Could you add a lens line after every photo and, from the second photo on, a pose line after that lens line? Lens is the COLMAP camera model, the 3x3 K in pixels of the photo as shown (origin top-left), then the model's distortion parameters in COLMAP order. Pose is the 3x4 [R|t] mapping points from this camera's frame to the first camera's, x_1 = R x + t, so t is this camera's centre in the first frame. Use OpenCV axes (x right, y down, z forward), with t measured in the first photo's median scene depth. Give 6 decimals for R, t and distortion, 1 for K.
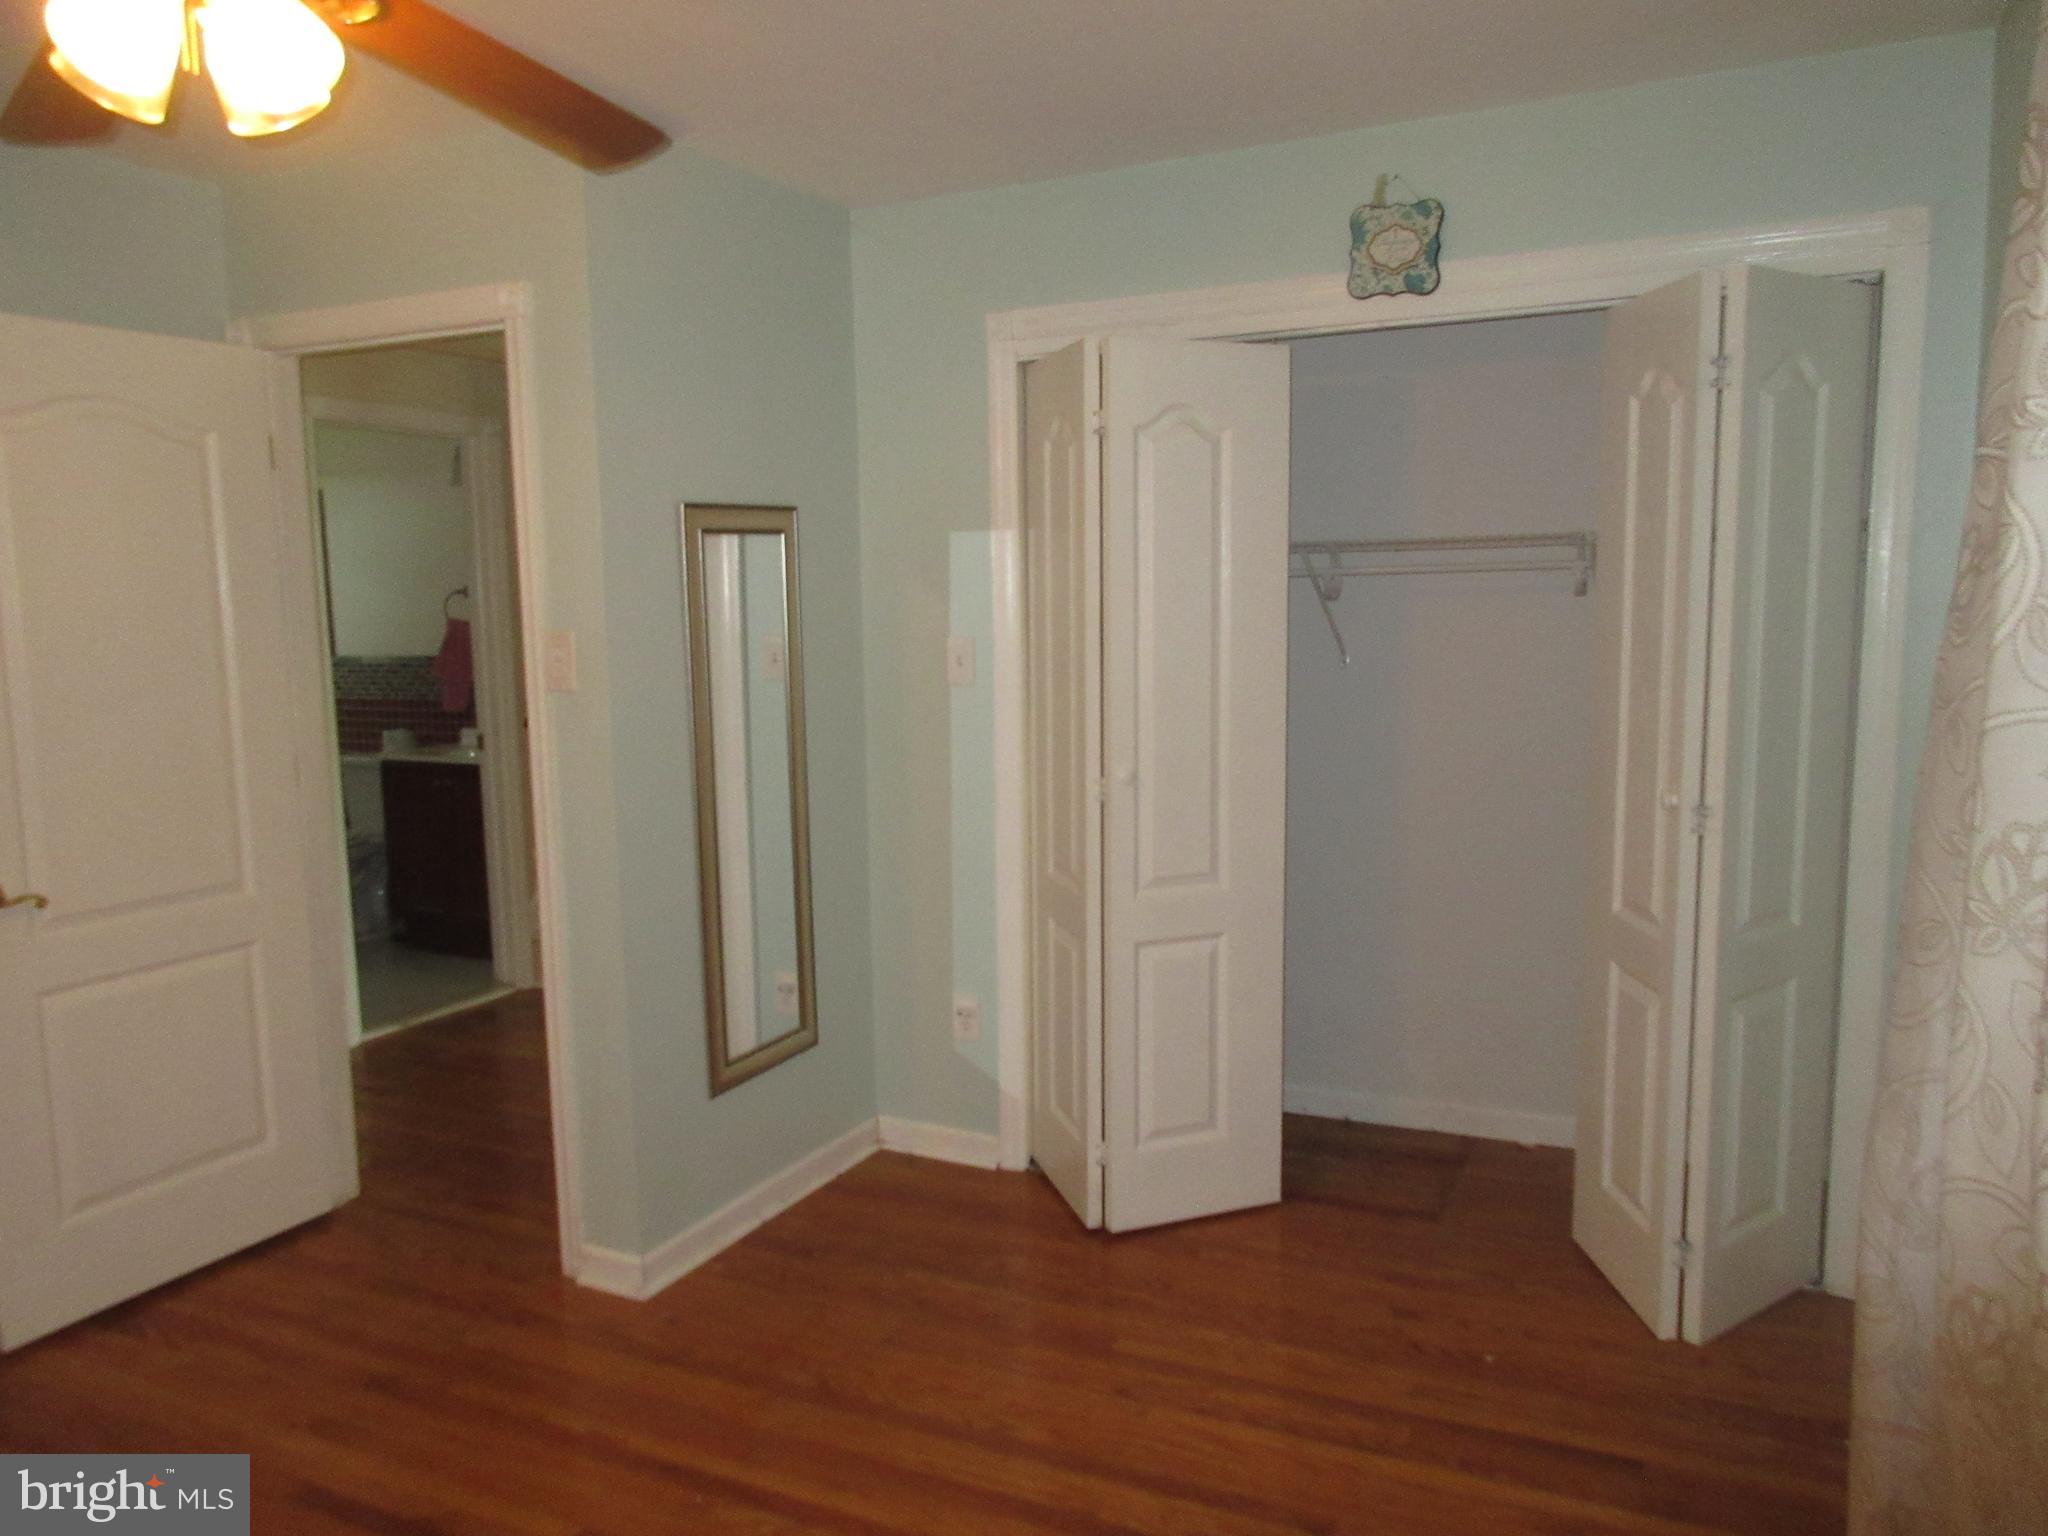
lens RADIAL K [[1520.6, 0, 1025.8], [0, 1520.6, 777.8], [0, 0, 1]] dist [-0.005830, -0.001149]
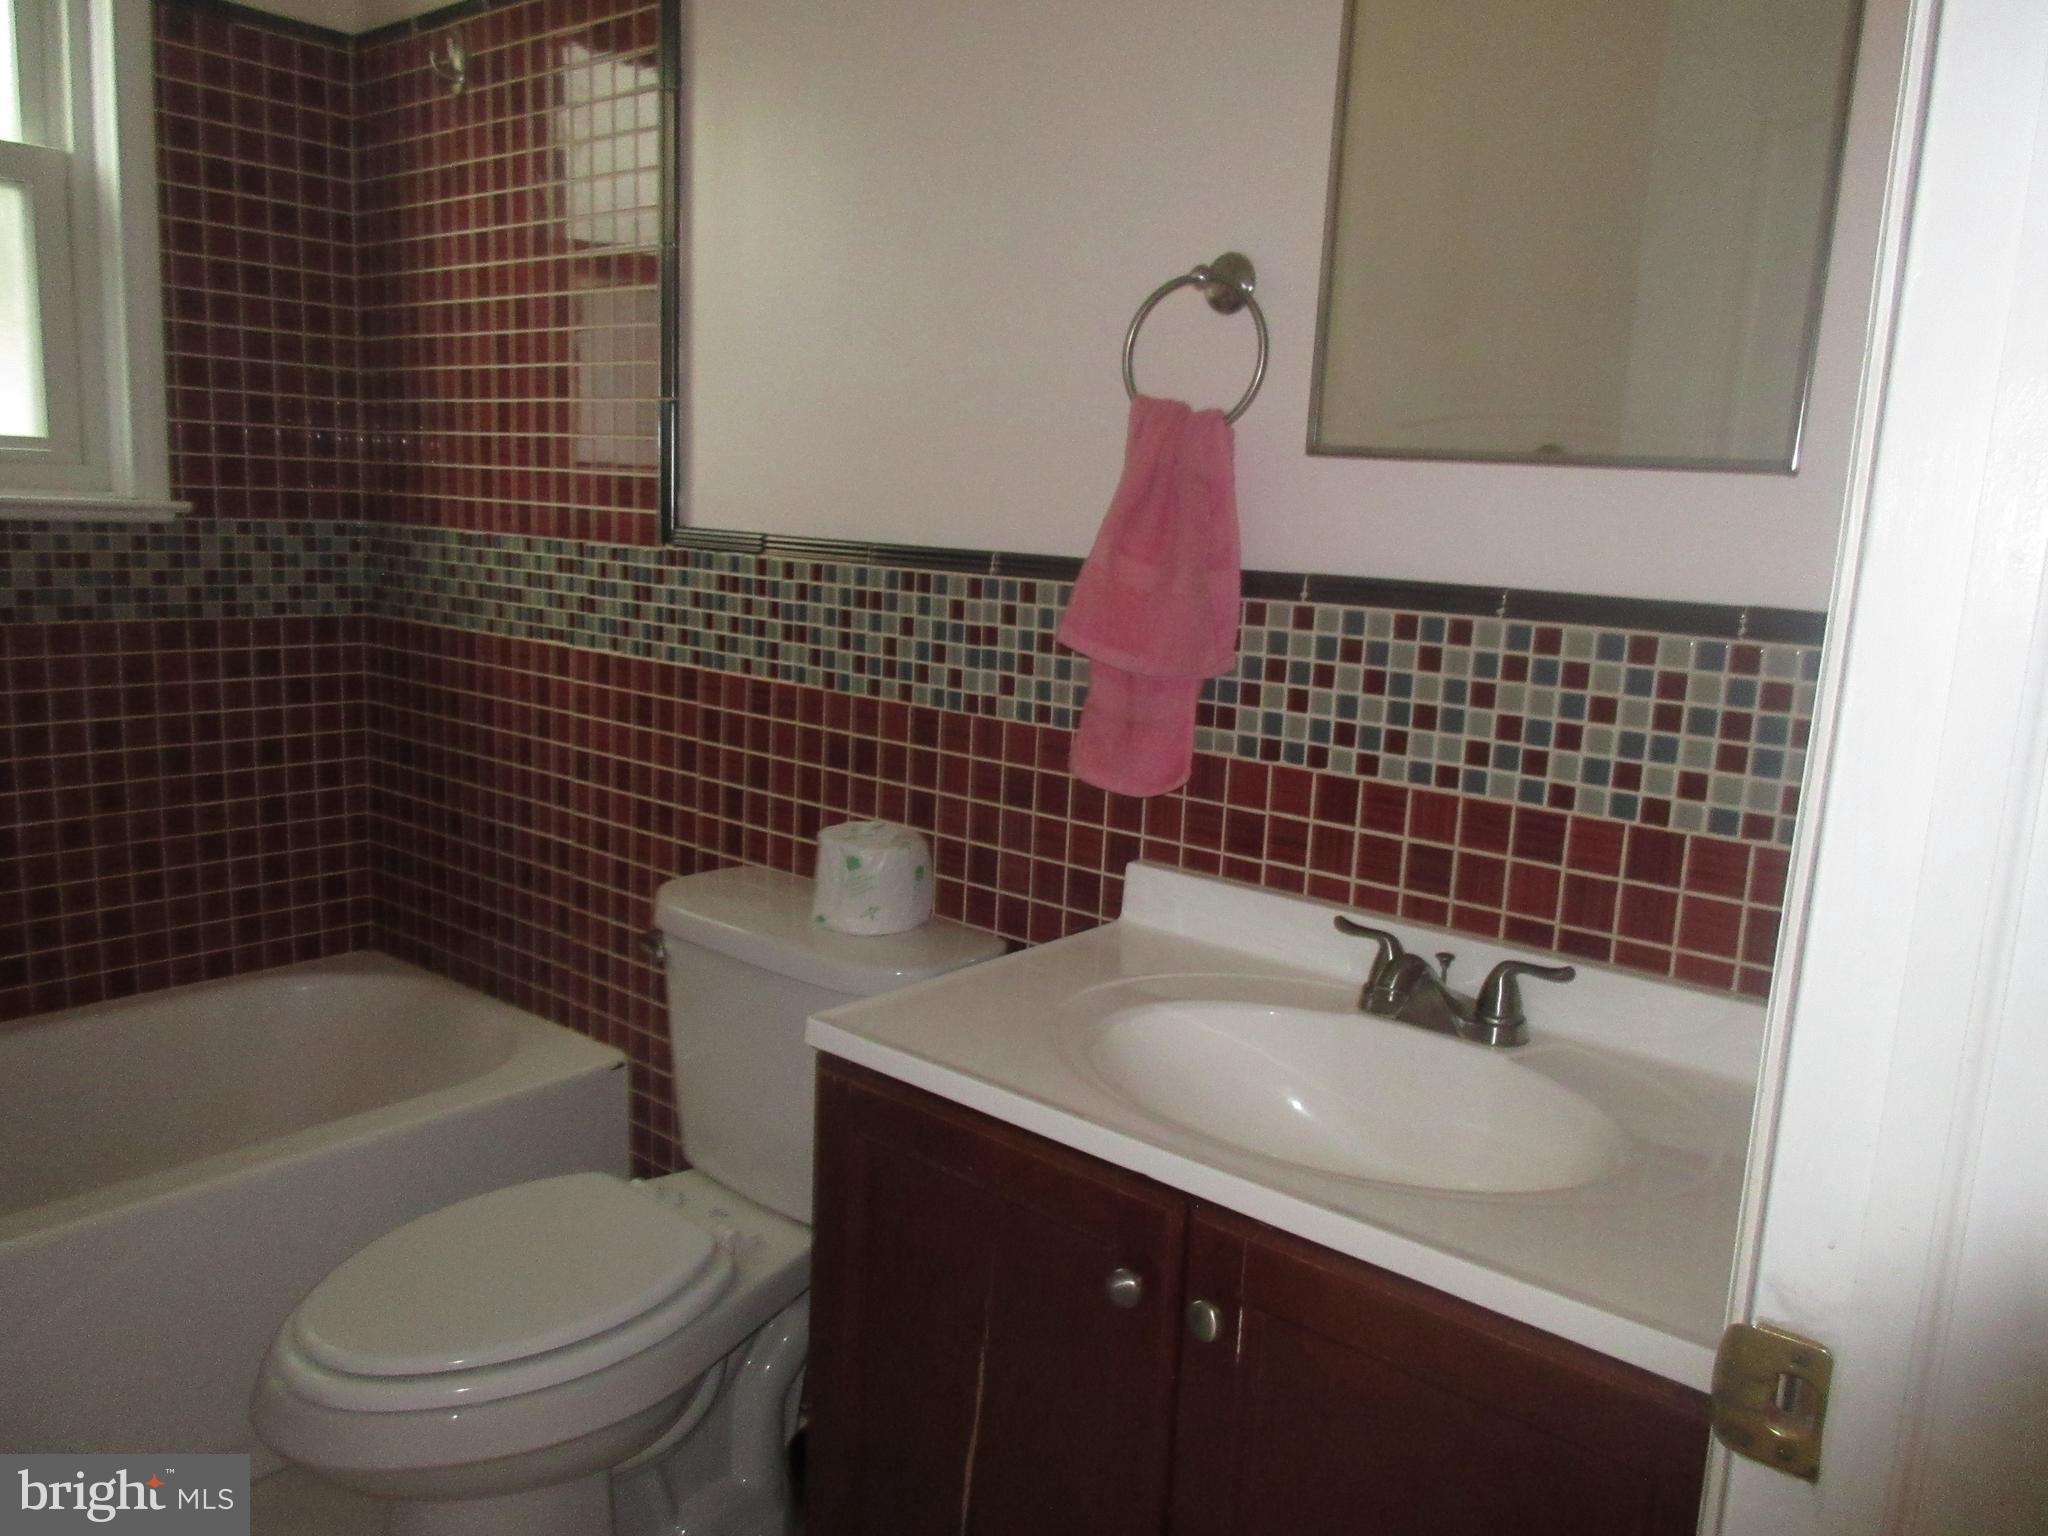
lens RADIAL K [[1520.6, 0, 1033.7], [0, 1520.6, 778.4], [0, 0, 1]] dist [-0.005830, -0.001149]
pose [[0.971582, 0.103055, -0.213091, -0.330732], [-0.089615, 0.993384, 0.071819, -0.060947], [0.219083, -0.050682, 0.974389, 0.748825]]
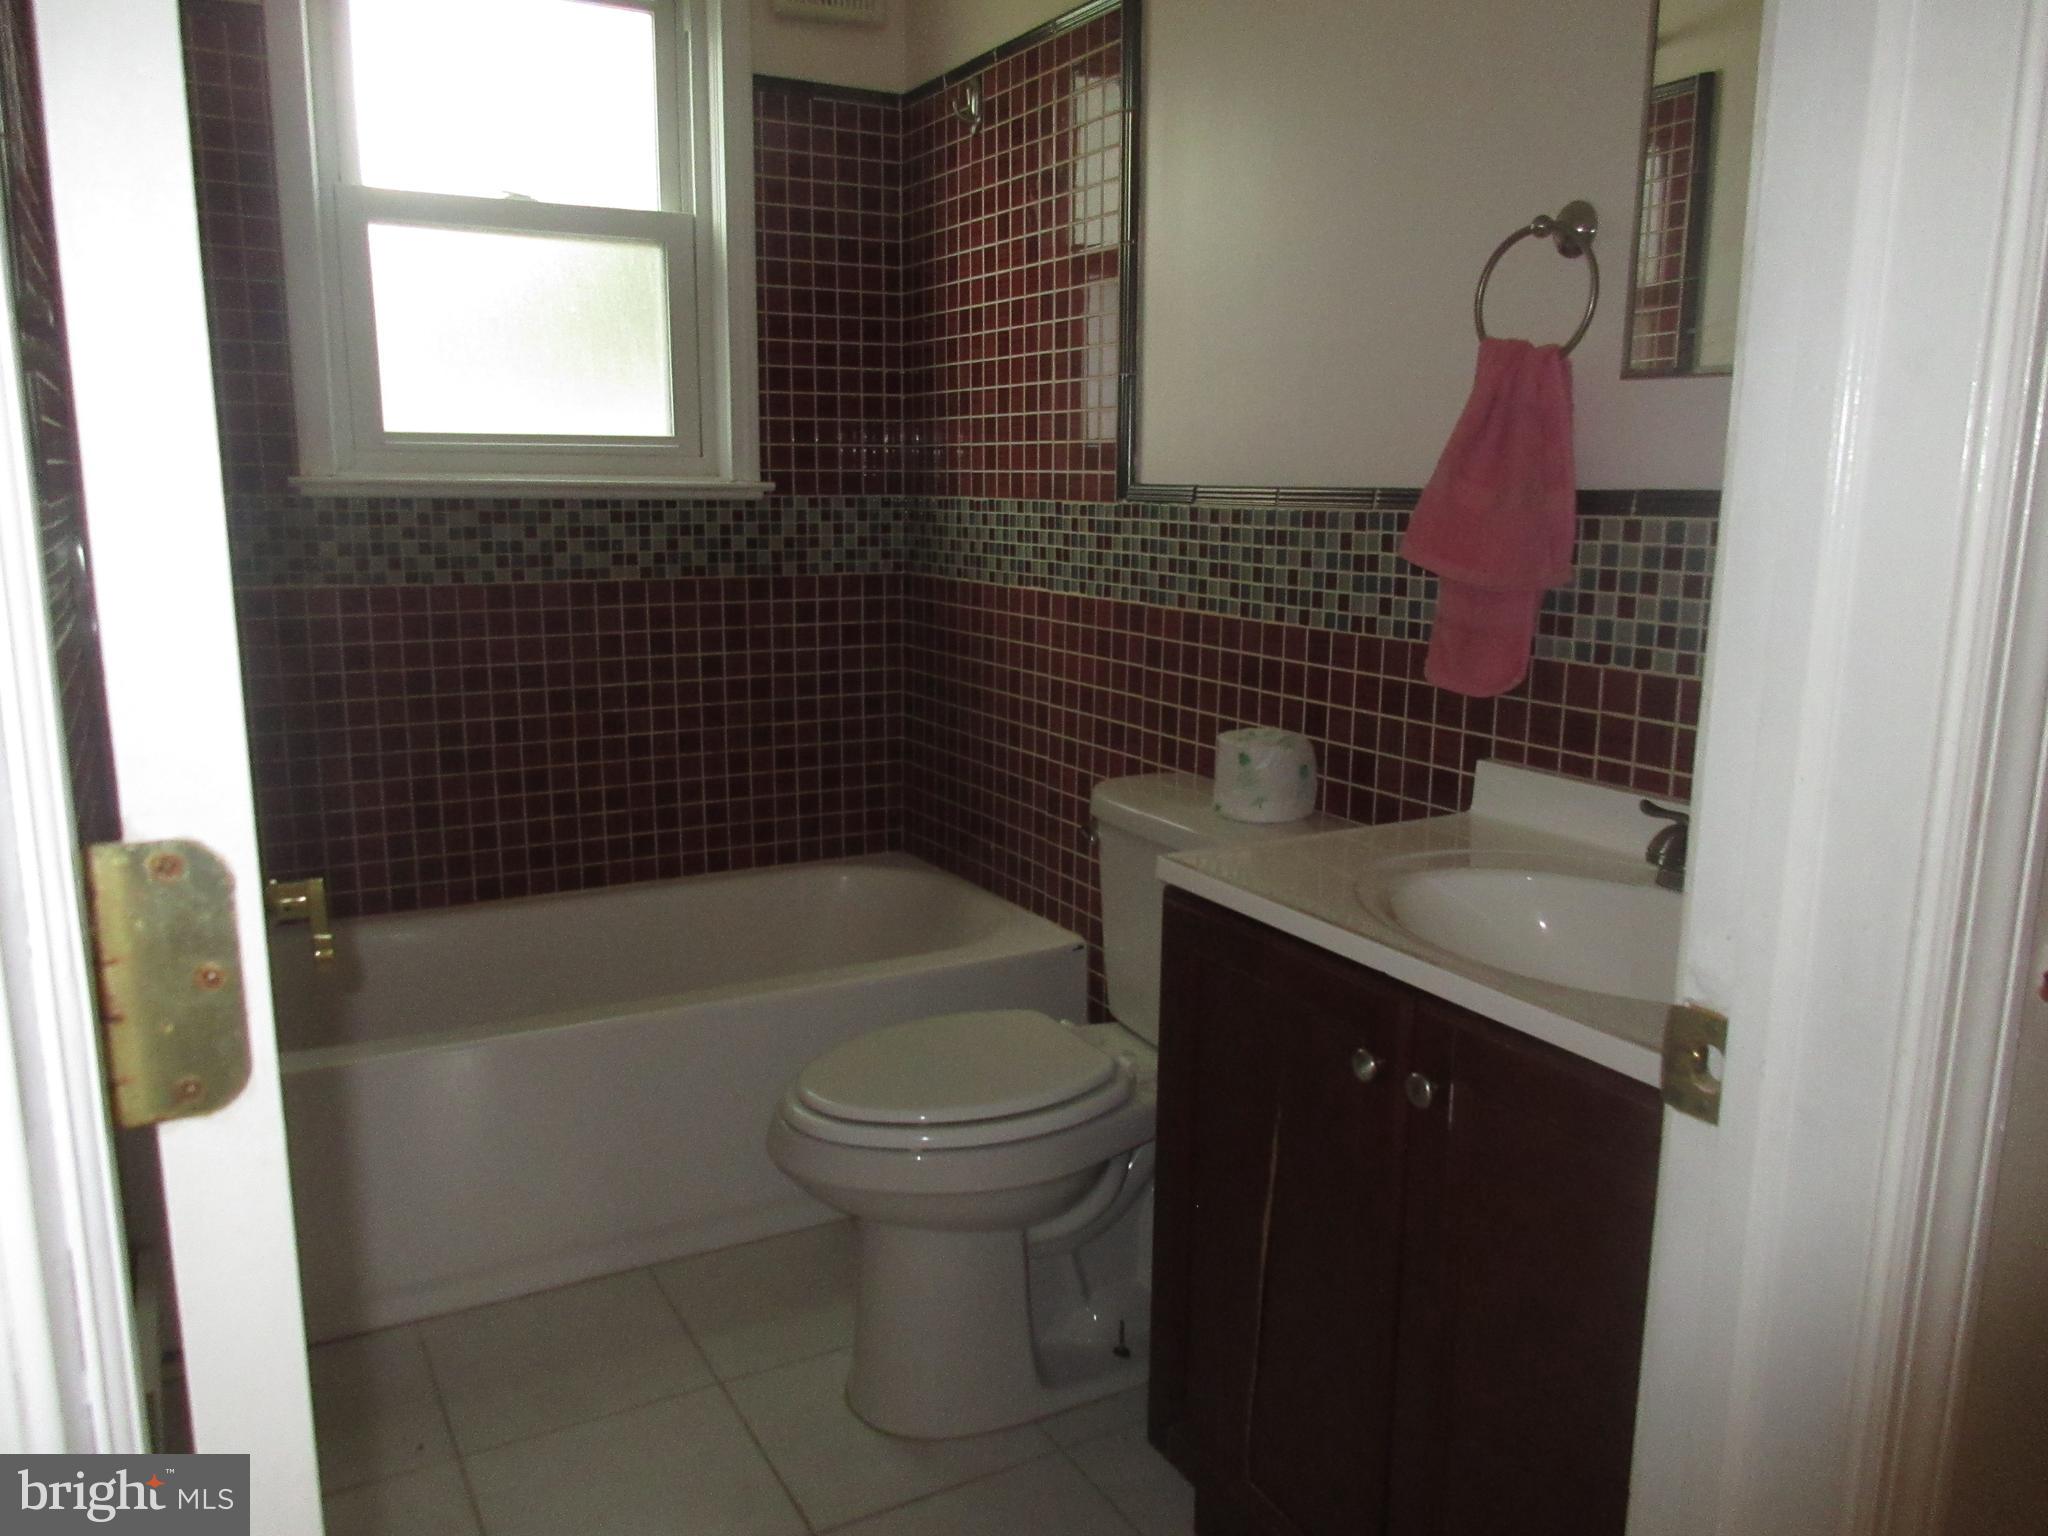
lens RADIAL K [[1520.6, 0, 1011.2], [0, 1520.6, 769.7], [0, 0, 1]] dist [-0.005830, -0.001149]
pose [[0.820436, 0.129842, -0.556799, -0.285353], [-0.083410, 0.990634, 0.108105, -0.052365], [0.565621, -0.042250, 0.823583, 0.720106]]
